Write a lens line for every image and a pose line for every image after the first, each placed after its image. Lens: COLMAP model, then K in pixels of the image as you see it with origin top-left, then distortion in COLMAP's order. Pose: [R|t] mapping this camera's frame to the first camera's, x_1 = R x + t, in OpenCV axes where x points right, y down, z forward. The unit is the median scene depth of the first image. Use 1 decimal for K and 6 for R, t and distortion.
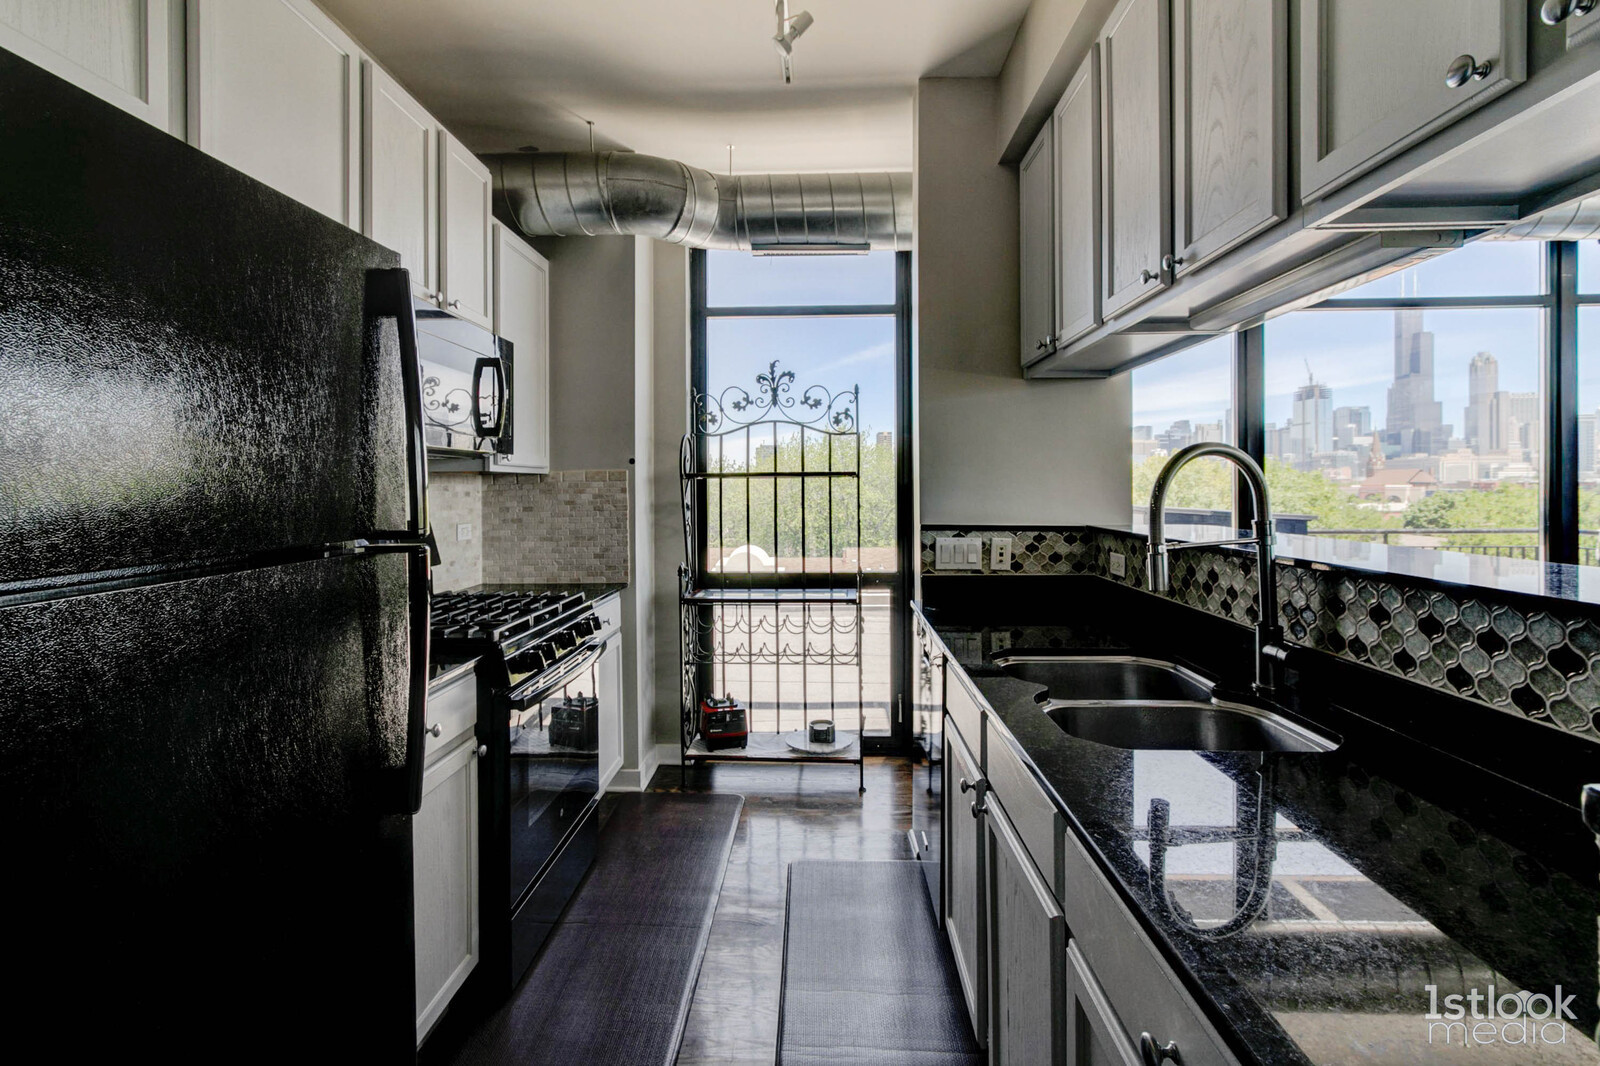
lens RADIAL K [[733.4, 0, 776.2], [0, 733.4, 495.6], [0, 0, 1]] dist [-0.009243, 0.004283]
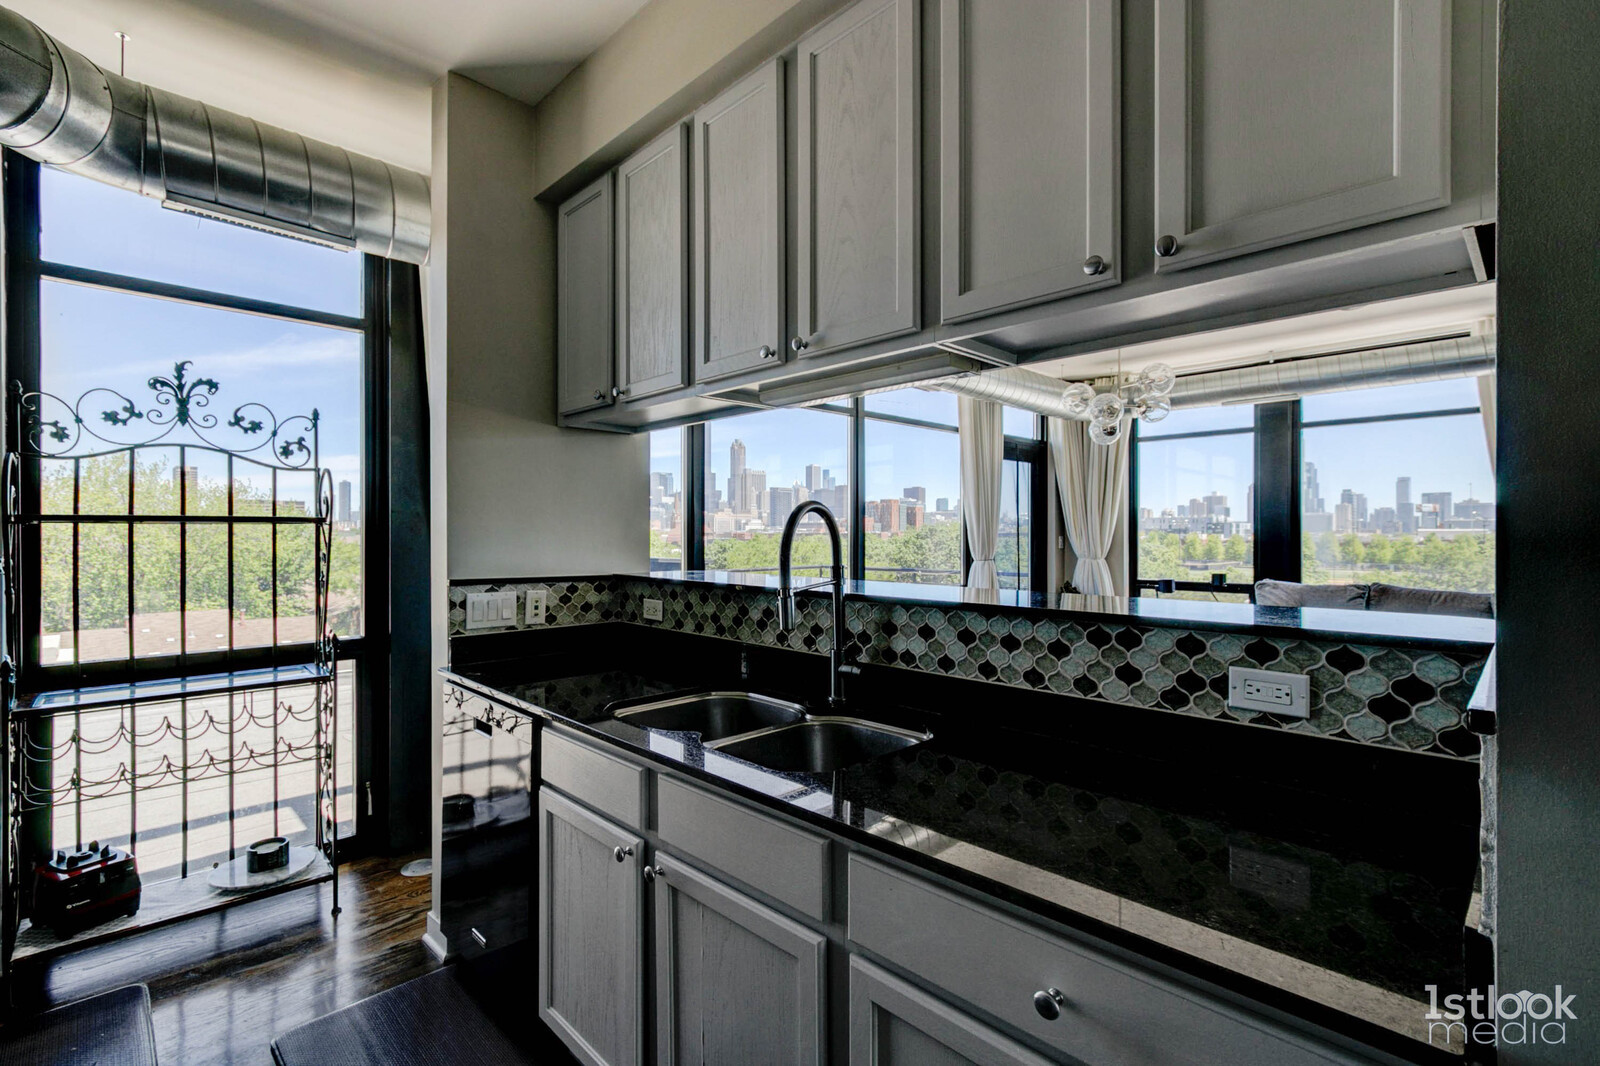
lens RADIAL K [[733.4, 0, 766.7], [0, 733.4, 539.6], [0, 0, 1]] dist [-0.009243, 0.004283]
pose [[0.690306, -0.000556, 0.723518, -0.148923], [0.005382, 0.999976, -0.004367, -0.002295], [-0.723498, 0.006909, 0.690292, 0.105715]]
